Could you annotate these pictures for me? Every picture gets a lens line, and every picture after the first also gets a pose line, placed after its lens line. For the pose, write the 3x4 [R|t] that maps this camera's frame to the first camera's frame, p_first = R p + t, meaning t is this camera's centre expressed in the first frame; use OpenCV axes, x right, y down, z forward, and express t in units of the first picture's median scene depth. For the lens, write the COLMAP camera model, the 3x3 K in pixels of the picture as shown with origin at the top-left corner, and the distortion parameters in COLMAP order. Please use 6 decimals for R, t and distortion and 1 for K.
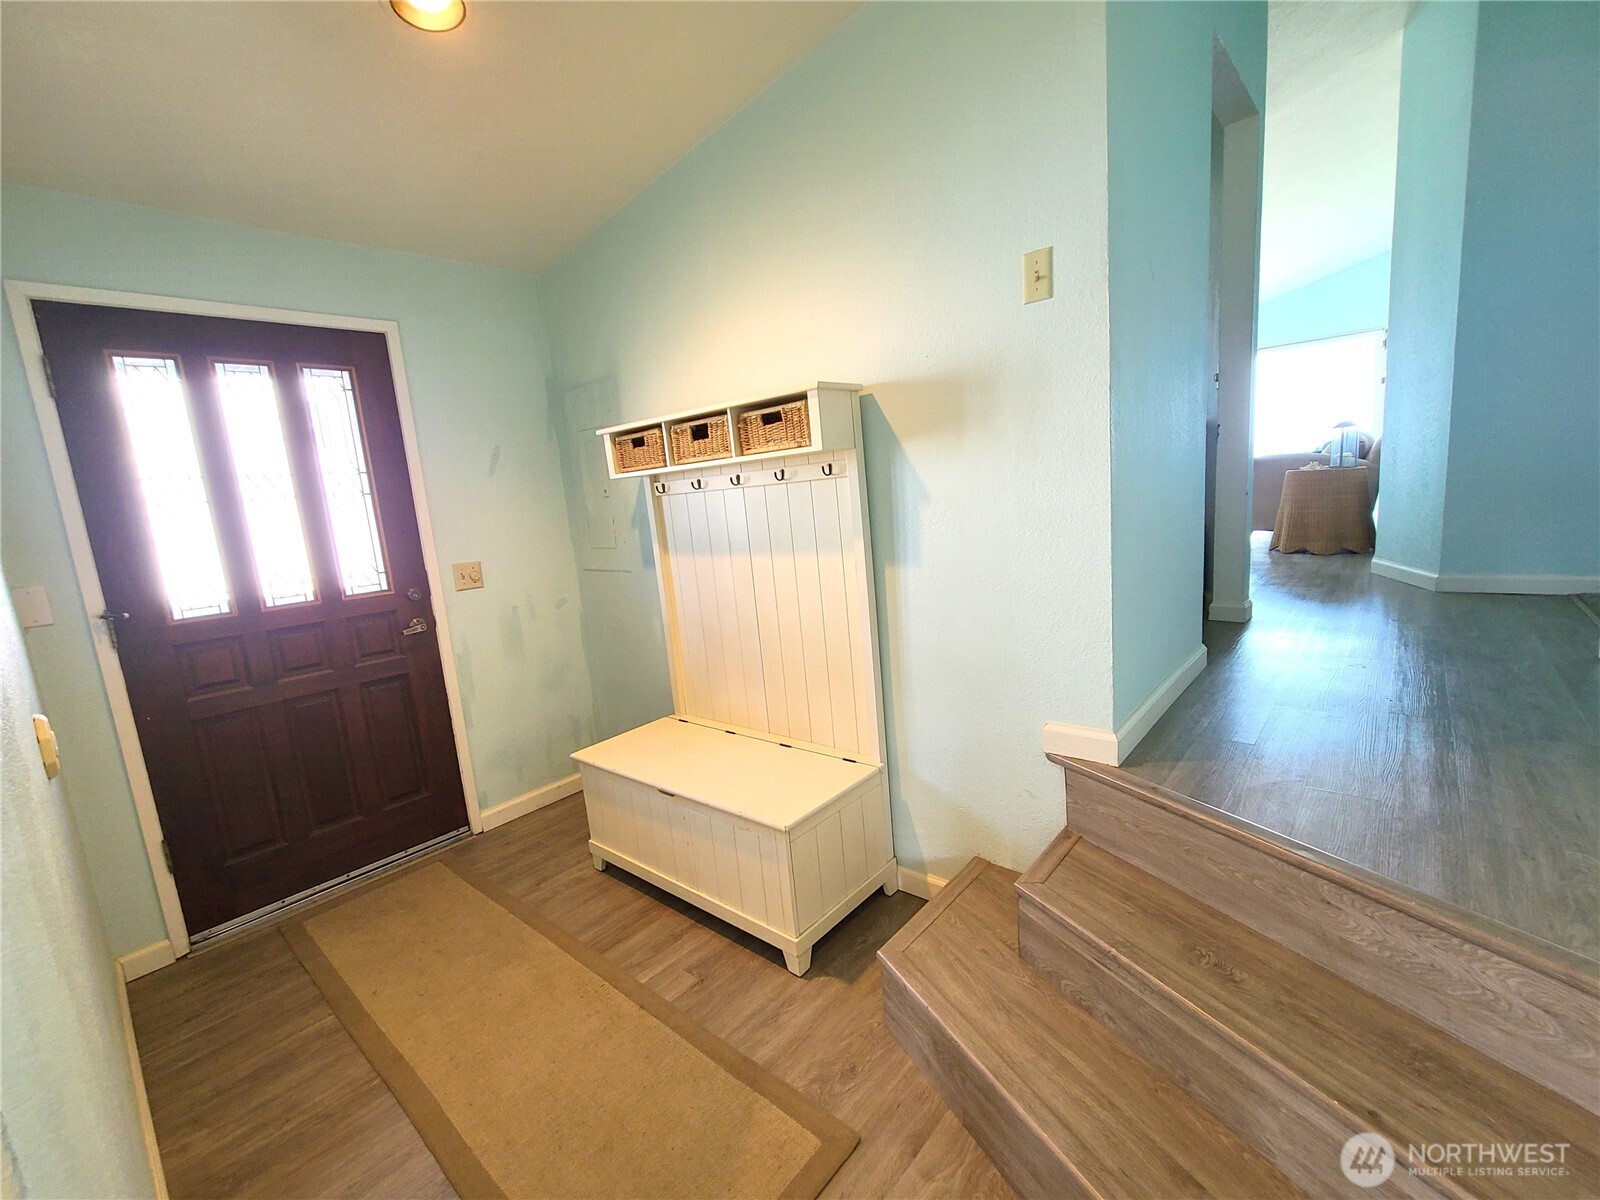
lens RADIAL K [[677.8, 0, 804.7], [0, 677.8, 603.6], [0, 0, 1]] dist [0.001404, -0.005167]
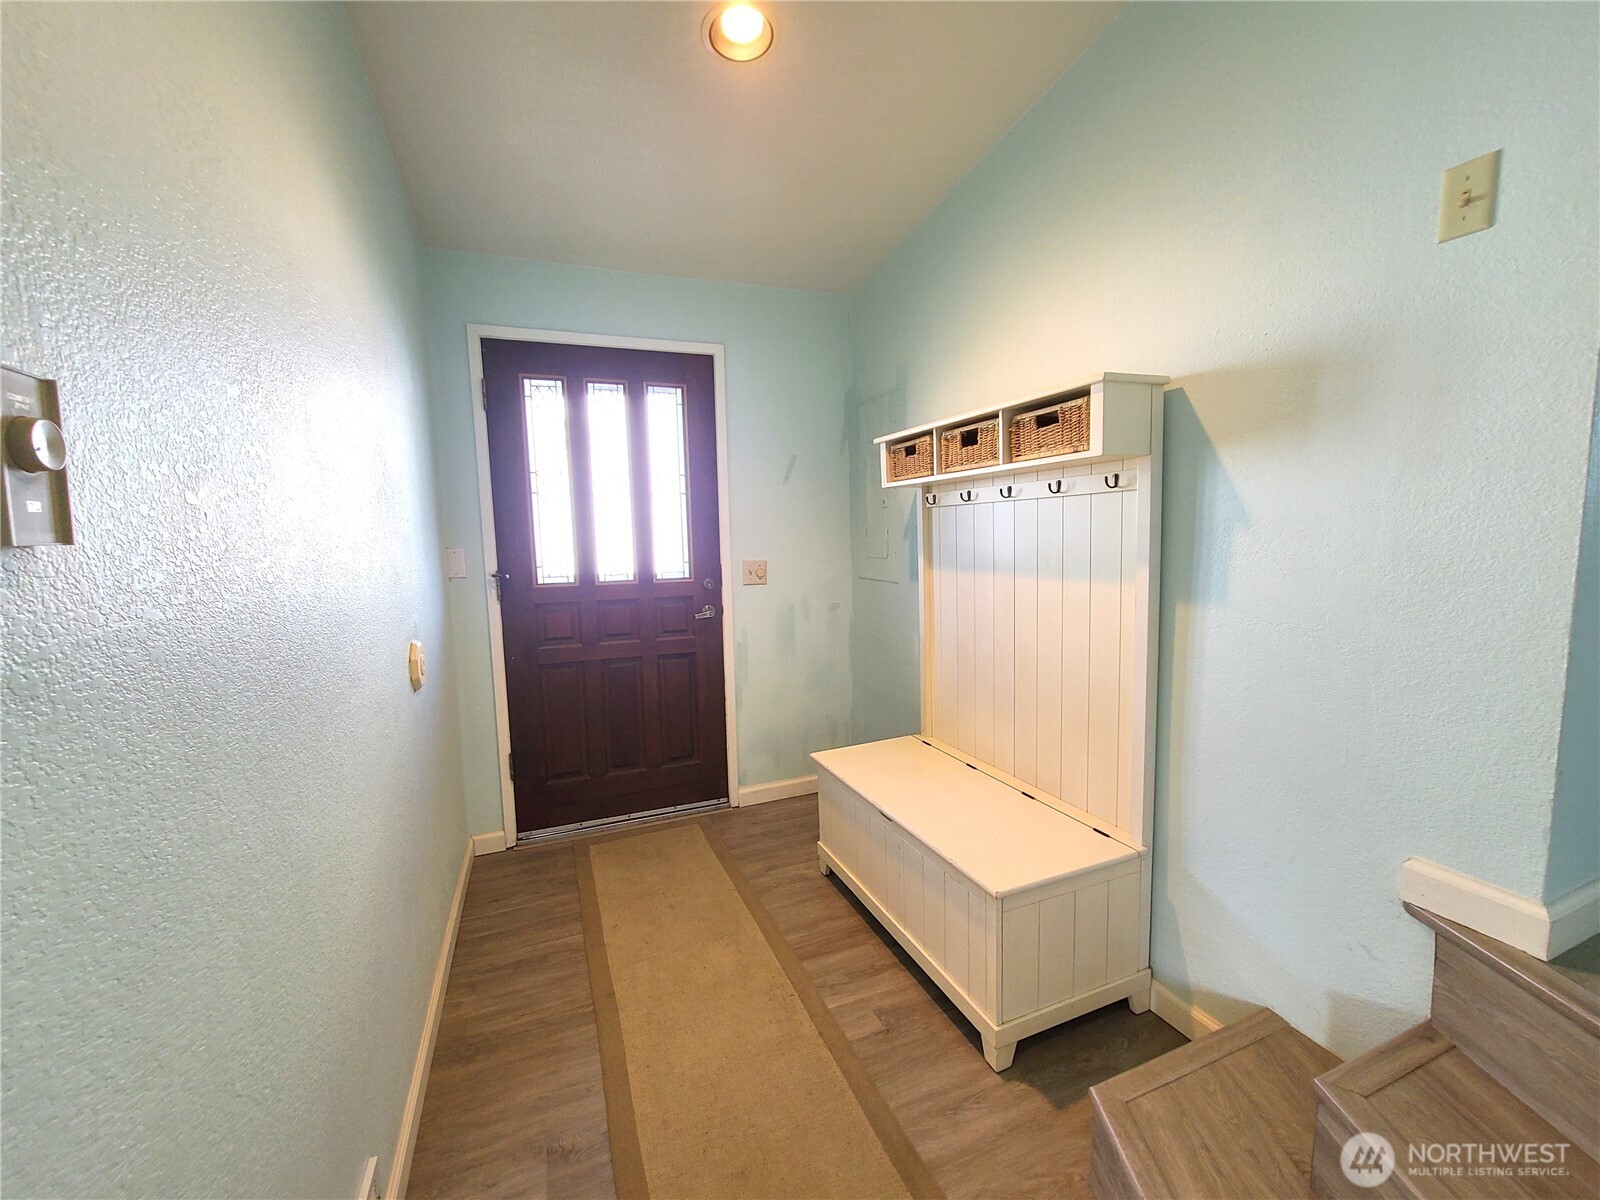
lens RADIAL K [[655.4, 0, 803.0], [0, 655.4, 602.8], [0, 0, 1]] dist [-0.002749, 0.000163]
pose [[0.890221, 0.109737, -0.442115, 0.066462], [-0.122714, 0.992442, -0.000759, -0.001024], [0.438690, 0.054929, 0.896958, 0.114716]]
